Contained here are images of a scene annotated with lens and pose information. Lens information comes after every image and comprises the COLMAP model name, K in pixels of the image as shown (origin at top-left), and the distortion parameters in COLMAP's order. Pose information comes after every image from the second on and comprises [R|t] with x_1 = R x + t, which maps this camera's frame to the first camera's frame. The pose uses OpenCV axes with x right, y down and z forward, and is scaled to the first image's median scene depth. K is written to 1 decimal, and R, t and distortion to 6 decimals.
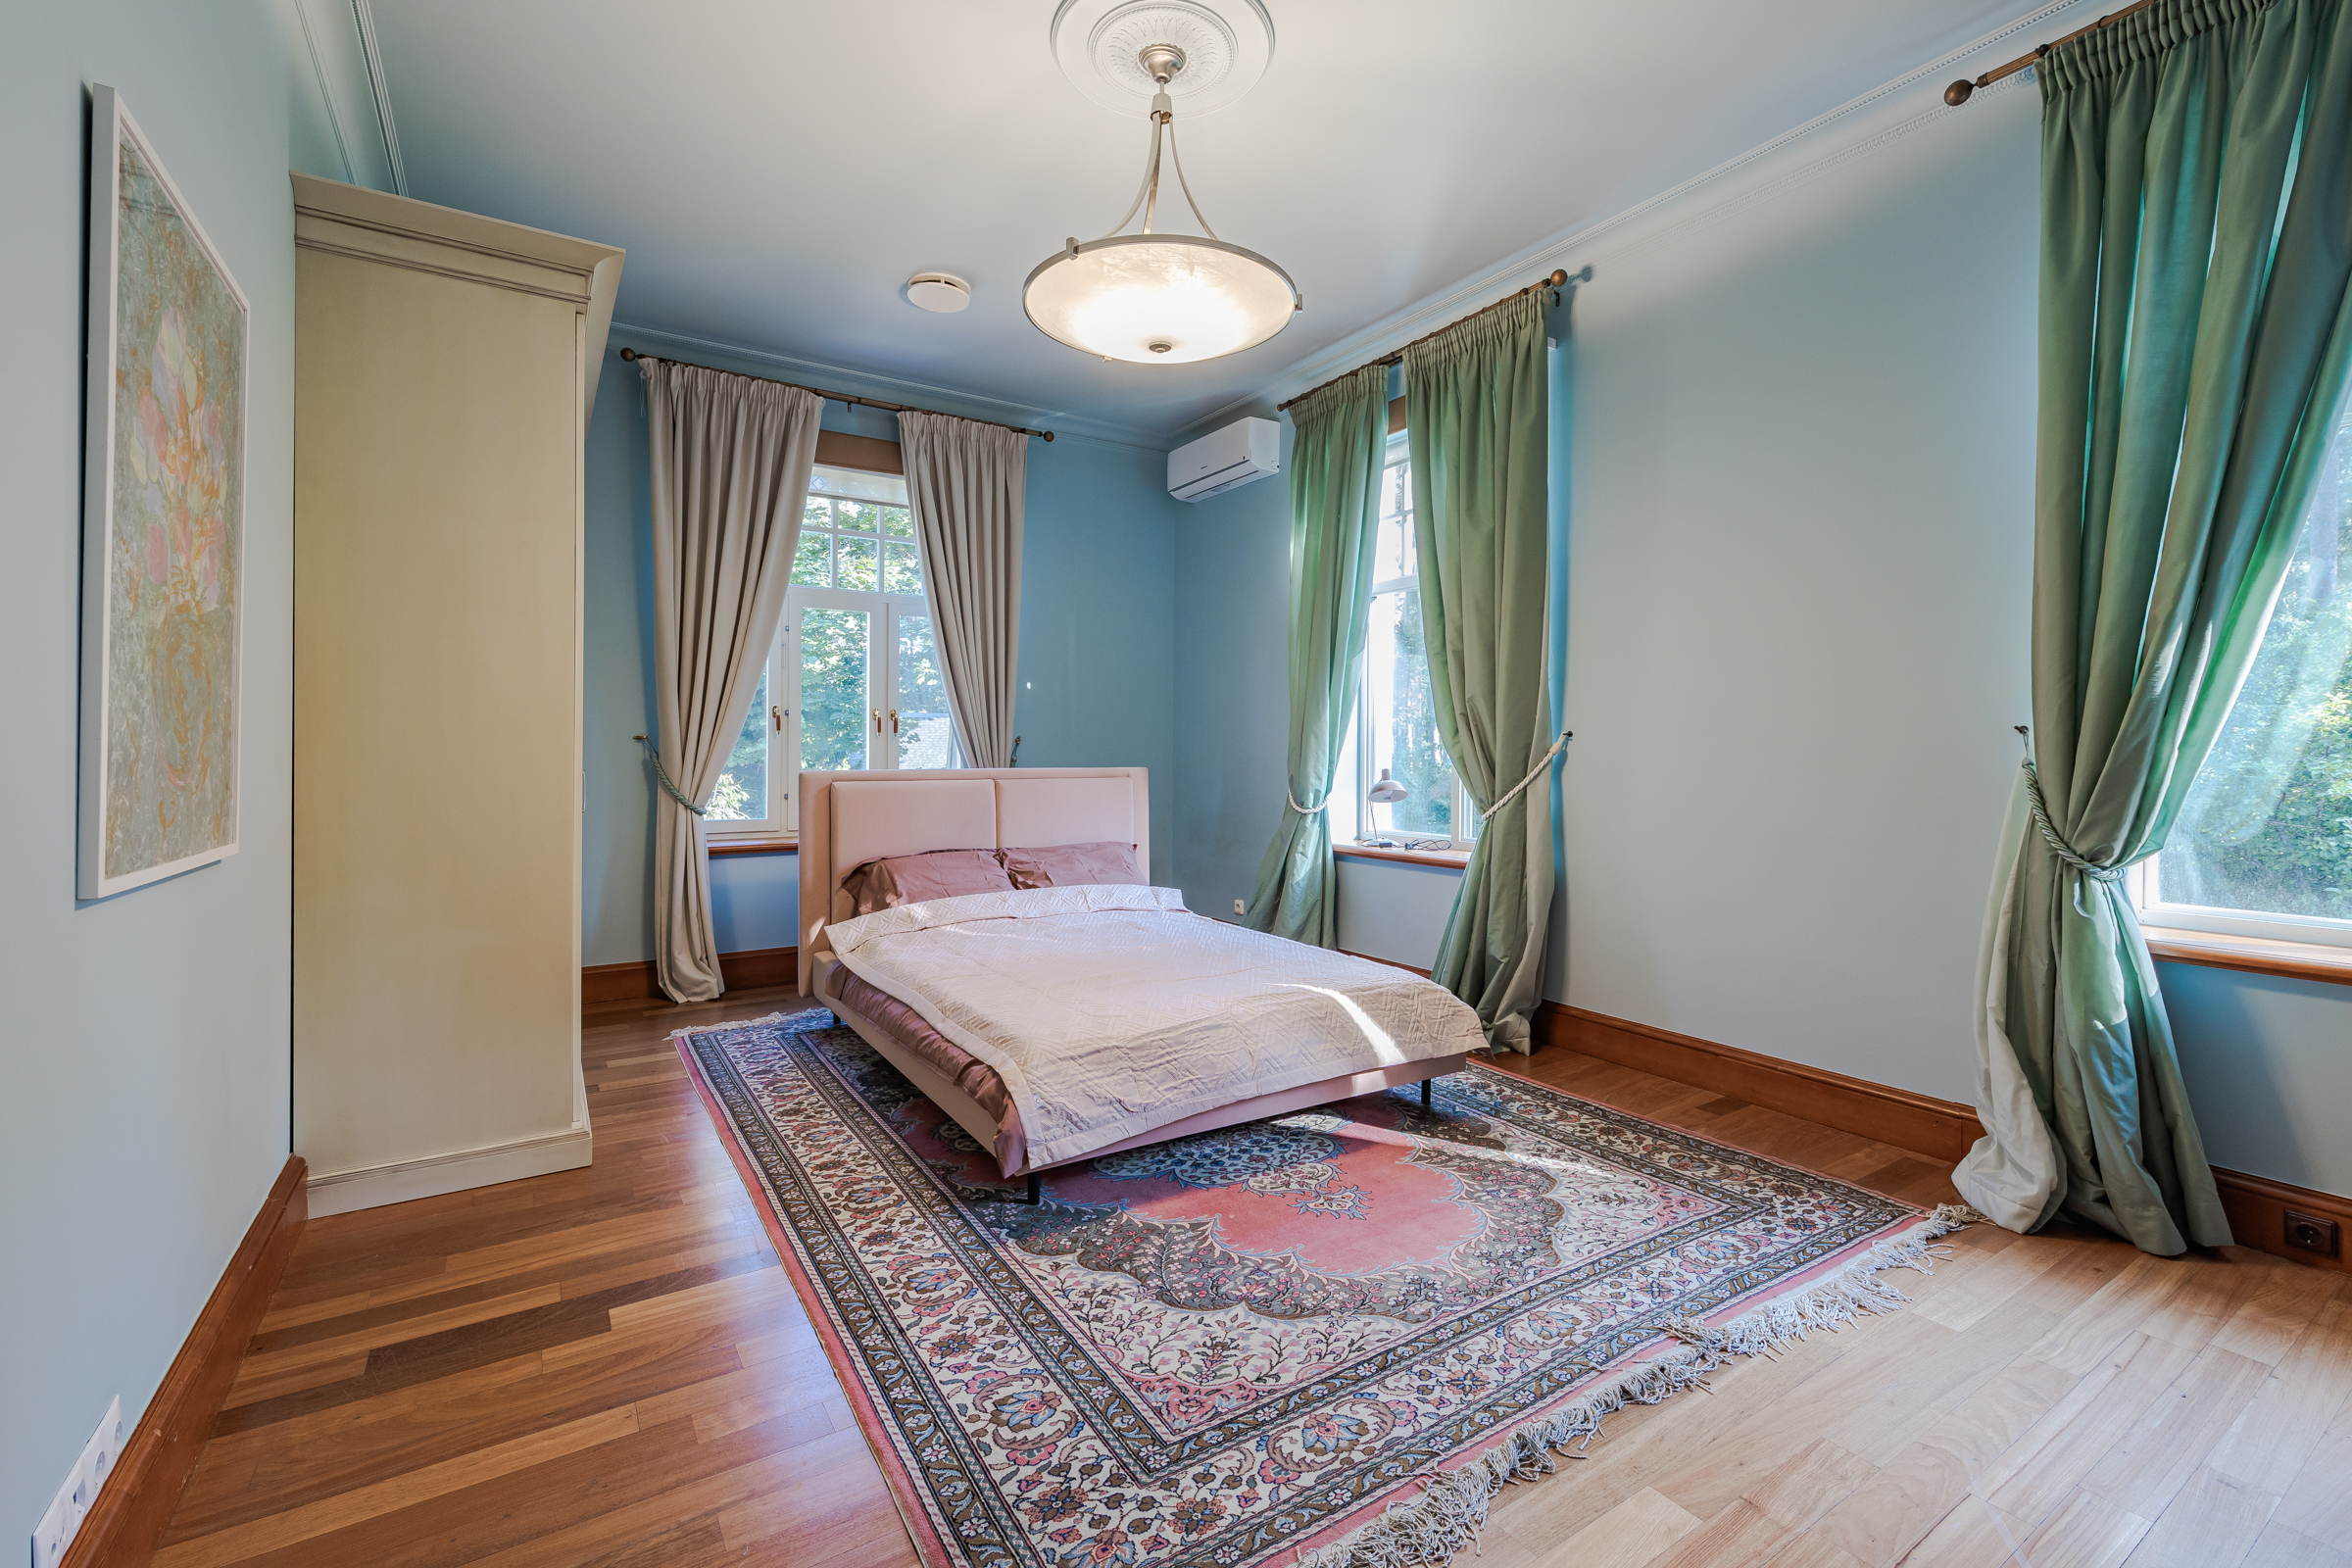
lens RADIAL K [[995.6, 0, 1177.1], [0, 995.6, 775.5], [0, 0, 1]] dist [0.003634, -0.001679]
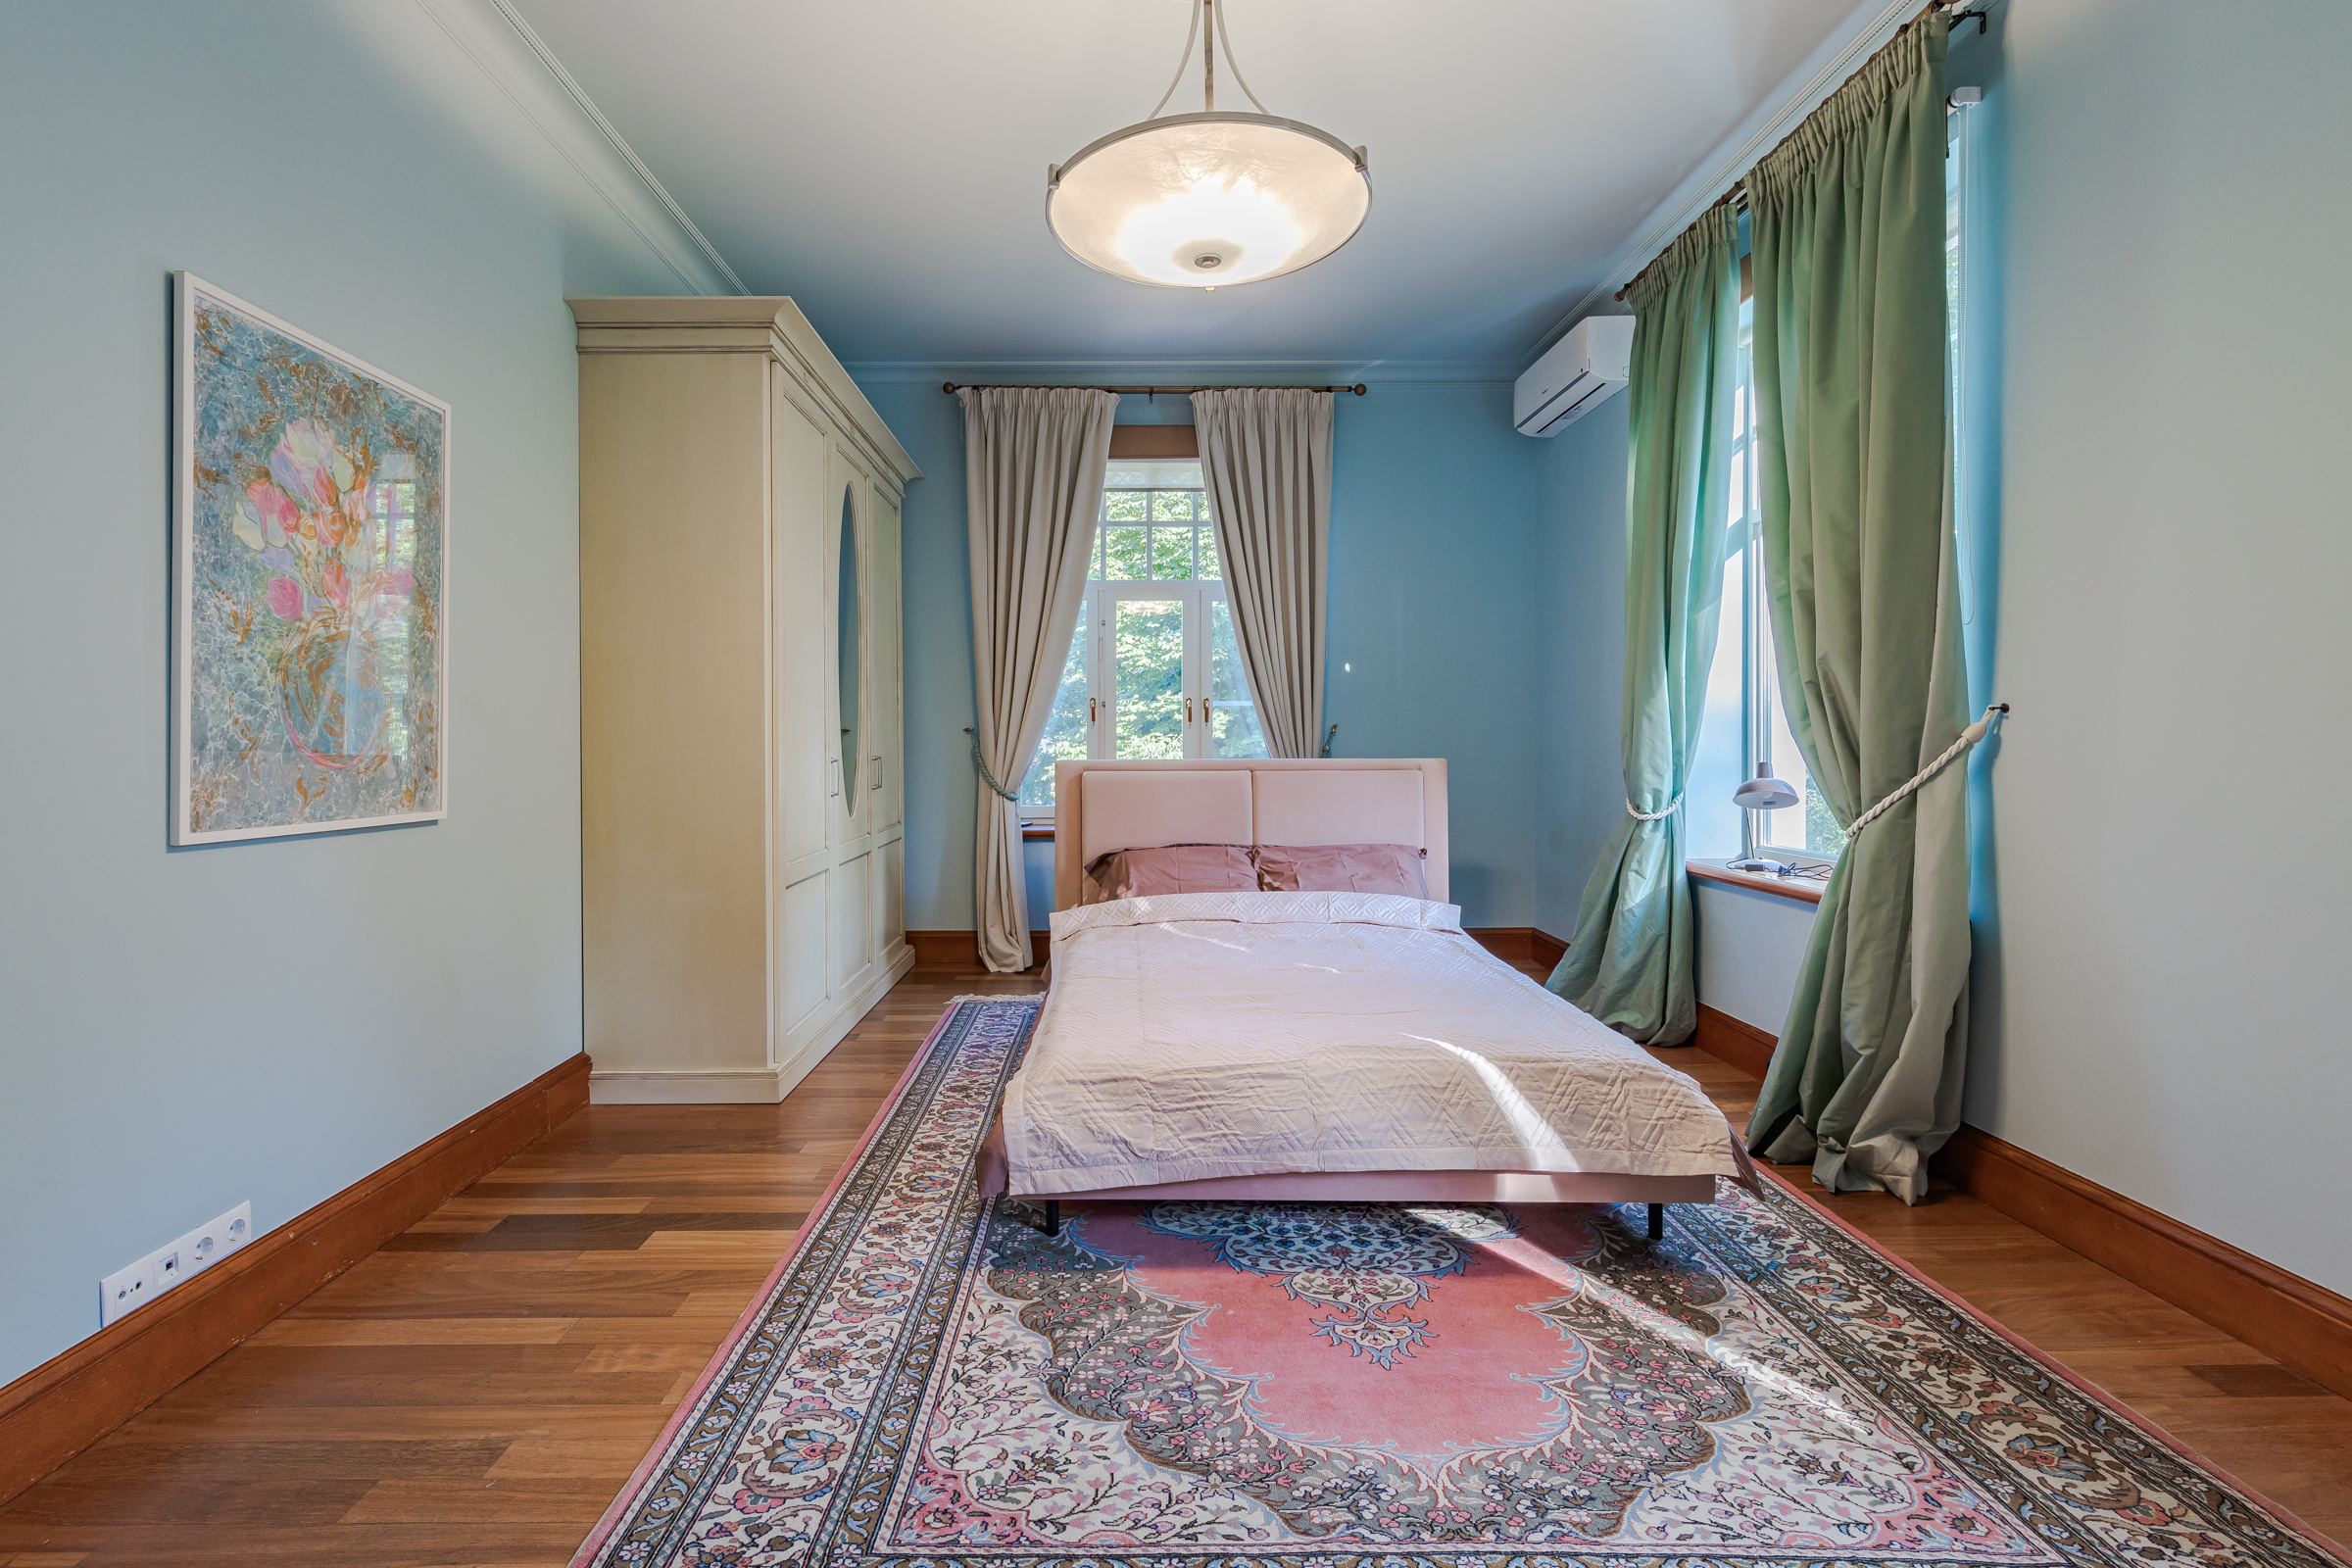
lens RADIAL K [[1021.4, 0, 1167.0], [0, 1021.4, 763.4], [0, 0, 1]] dist [0.003146, -0.001246]
pose [[0.845129, 0.007218, -0.534514, 0.363008], [-0.009167, 0.999957, -0.000992, -0.001635], [0.534484, 0.005738, 0.845159, 0.215371]]
